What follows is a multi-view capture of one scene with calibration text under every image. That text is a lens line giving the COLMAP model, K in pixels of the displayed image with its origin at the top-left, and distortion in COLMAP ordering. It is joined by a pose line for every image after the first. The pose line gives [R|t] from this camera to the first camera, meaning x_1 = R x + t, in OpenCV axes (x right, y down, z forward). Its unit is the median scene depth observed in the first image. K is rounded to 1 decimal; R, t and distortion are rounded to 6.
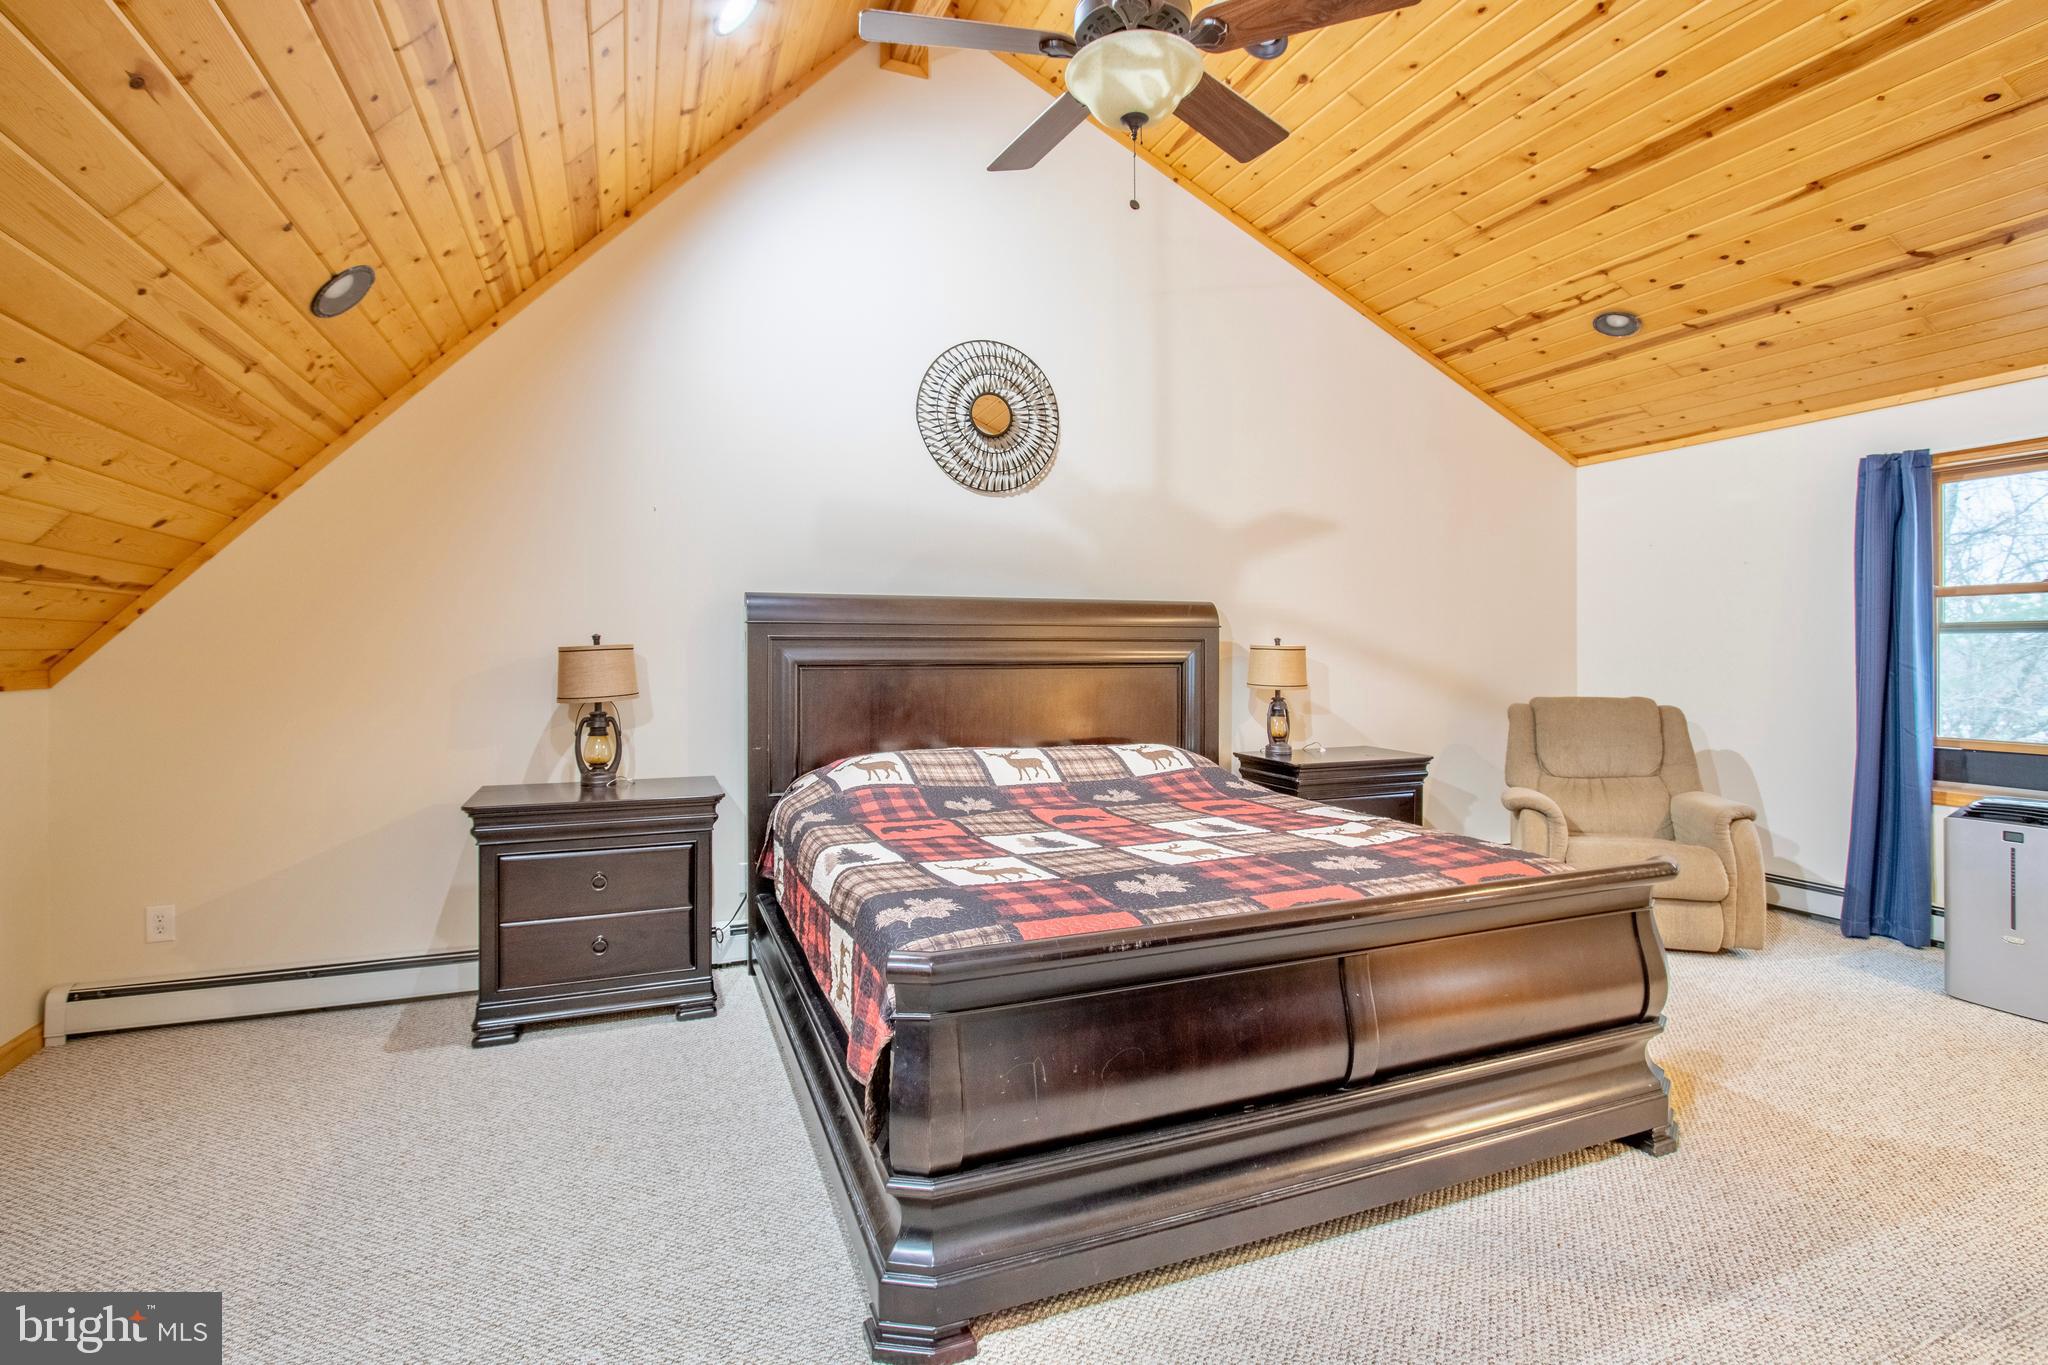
lens RADIAL K [[956.6, 0, 1014.6], [0, 956.6, 669.7], [0, 0, 1]] dist [-0.020610, 0.003704]
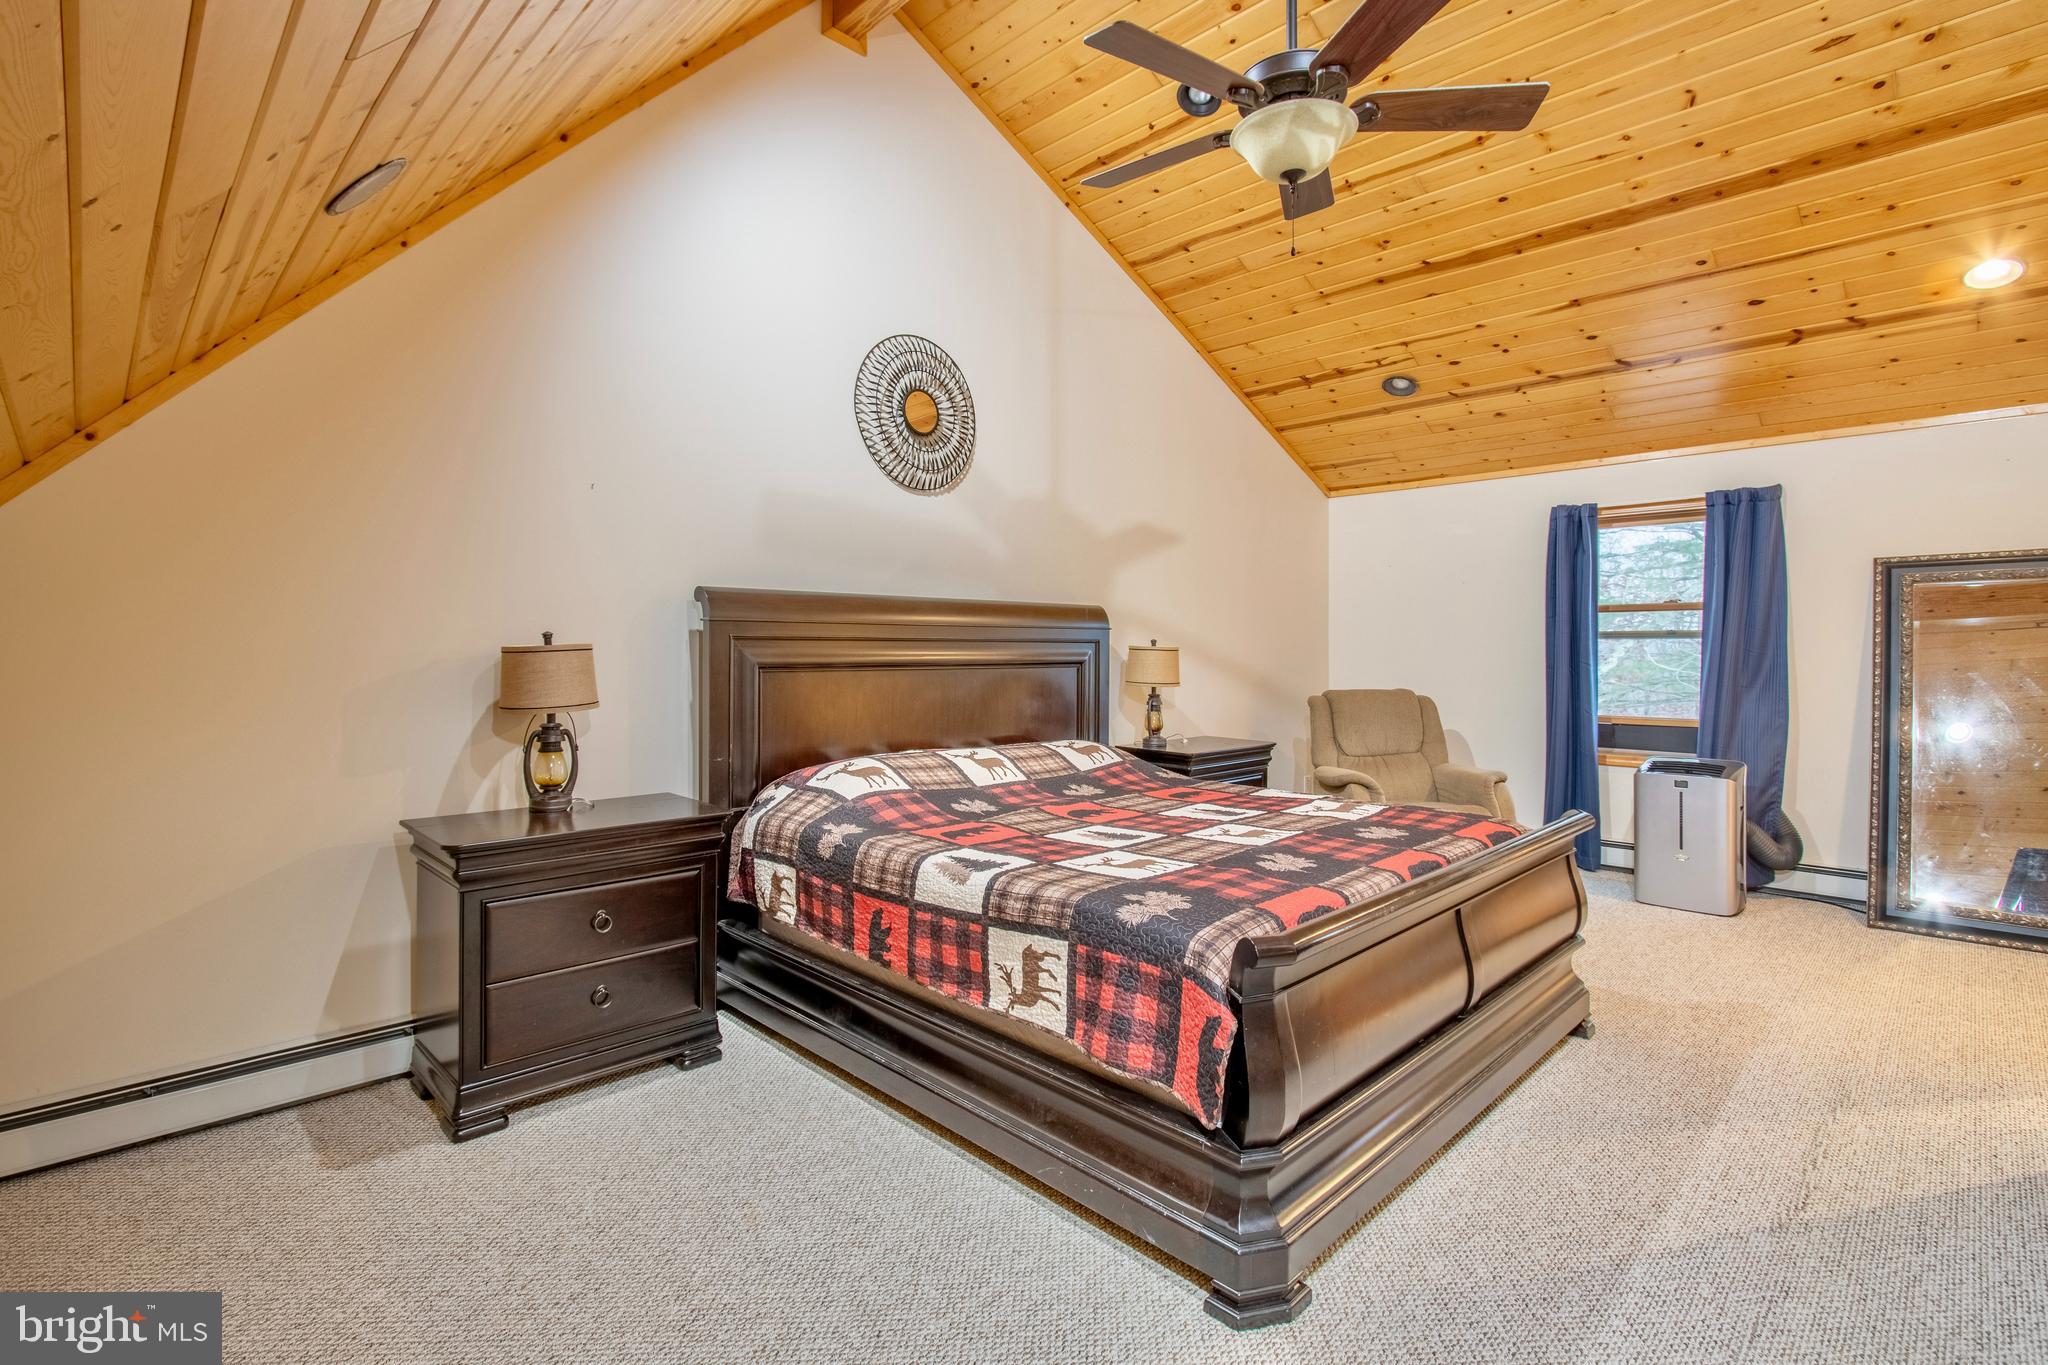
lens RADIAL K [[956.6, 0, 1016.2], [0, 956.6, 670.4], [0, 0, 1]] dist [-0.020610, 0.003704]
pose [[0.923199, -0.006697, 0.384263, -0.346629], [0.005741, 0.999977, 0.003636, -0.003322], [-0.384279, -0.001150, 0.923216, 0.056888]]
